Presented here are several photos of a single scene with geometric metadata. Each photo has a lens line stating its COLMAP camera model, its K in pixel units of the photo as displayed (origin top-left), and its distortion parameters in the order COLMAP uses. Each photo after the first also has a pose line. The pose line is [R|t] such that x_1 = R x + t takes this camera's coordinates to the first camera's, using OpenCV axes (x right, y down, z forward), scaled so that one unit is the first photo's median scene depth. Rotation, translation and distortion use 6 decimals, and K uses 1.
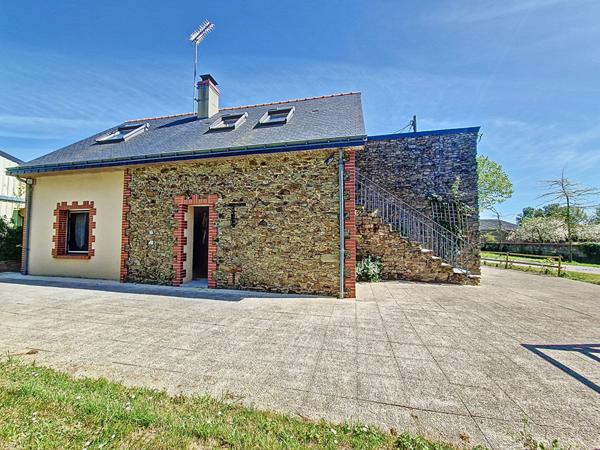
lens RADIAL K [[245.2, 0, 298.6], [0, 245.2, 223.1], [0, 0, 1]] dist [-0.001425, 0.000001]
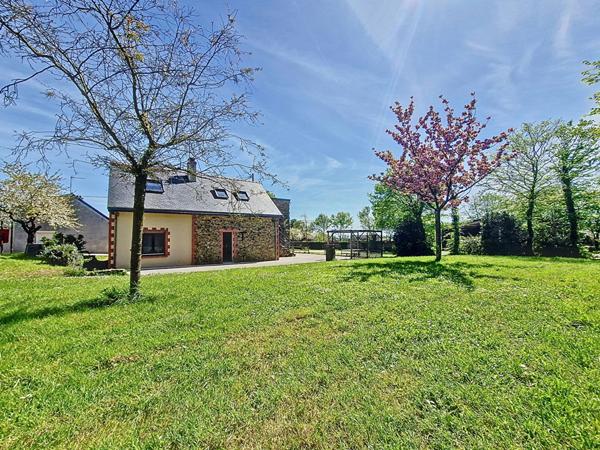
lens RADIAL K [[245.2, 0, 300.4], [0, 245.2, 225.2], [0, 0, 1]] dist [-0.001425, 0.000001]
pose [[0.655704, 0.025460, 0.754588, -1.877617], [-0.031225, 0.999491, -0.006591, -0.153334], [-0.754372, -0.019240, 0.656165, -1.309063]]
